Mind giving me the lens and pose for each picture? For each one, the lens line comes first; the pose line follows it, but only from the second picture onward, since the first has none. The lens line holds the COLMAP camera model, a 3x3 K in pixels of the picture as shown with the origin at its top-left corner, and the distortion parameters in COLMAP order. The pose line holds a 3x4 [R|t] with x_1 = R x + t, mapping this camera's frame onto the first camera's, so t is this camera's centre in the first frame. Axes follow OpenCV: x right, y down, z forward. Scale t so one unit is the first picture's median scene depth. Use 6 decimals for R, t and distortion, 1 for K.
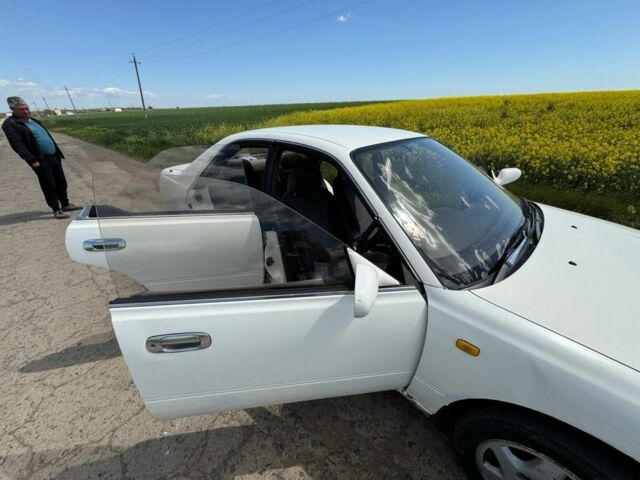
lens RADIAL K [[343.6, 0, 322.4], [0, 343.6, 238.6], [0, 0, 1]] dist [-0.001147, -0.001013]
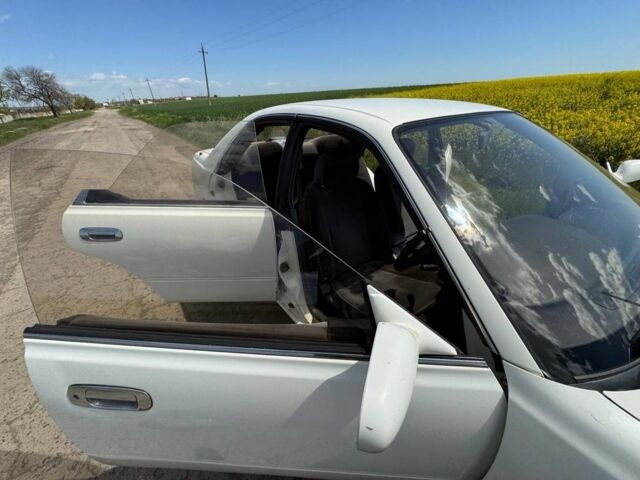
lens RADIAL K [[328.8, 0, 303.7], [0, 328.8, 240.4], [0, 0, 1]] dist [0.001519, 0.000003]
pose [[0.977108, 0.074650, -0.199215, 0.032531], [-0.065230, 0.996438, 0.053444, -0.032459], [0.202495, -0.039226, 0.978497, 0.194409]]
